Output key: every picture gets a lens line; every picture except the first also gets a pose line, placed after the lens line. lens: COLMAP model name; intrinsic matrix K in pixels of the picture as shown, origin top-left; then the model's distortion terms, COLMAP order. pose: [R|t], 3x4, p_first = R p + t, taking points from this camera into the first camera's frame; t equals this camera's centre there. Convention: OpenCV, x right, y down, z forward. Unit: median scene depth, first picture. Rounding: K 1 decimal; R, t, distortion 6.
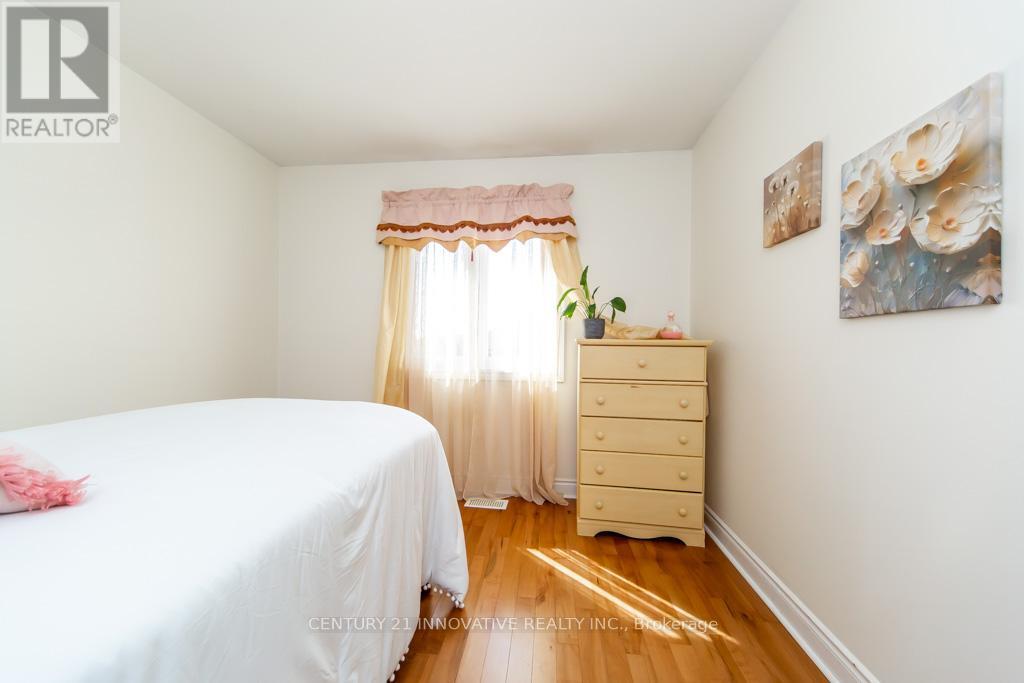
lens RADIAL K [[350.9, 0, 511.8], [0, 350.9, 343.5], [0, 0, 1]] dist [0.000840, -0.000035]
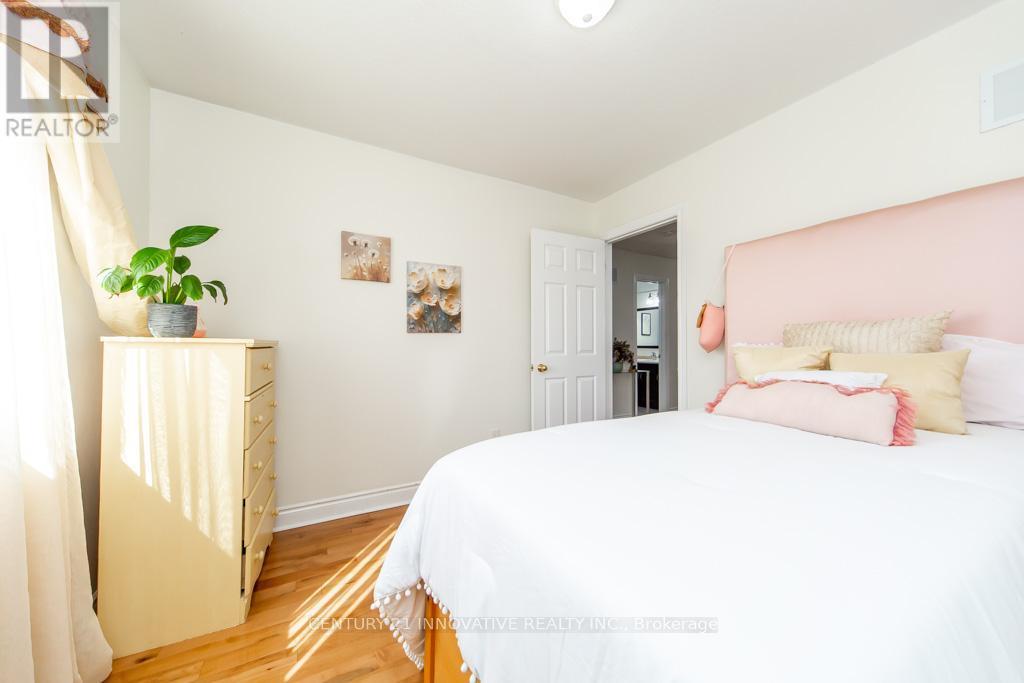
lens RADIAL K [[350.9, 0, 513.7], [0, 350.9, 342.9], [0, 0, 1]] dist [0.000840, -0.000035]
pose [[-0.571507, -0.011239, 0.820520, -1.306052], [-0.006970, 0.999937, 0.008842, -0.033406], [-0.820568, -0.000665, -0.571549, 1.852515]]
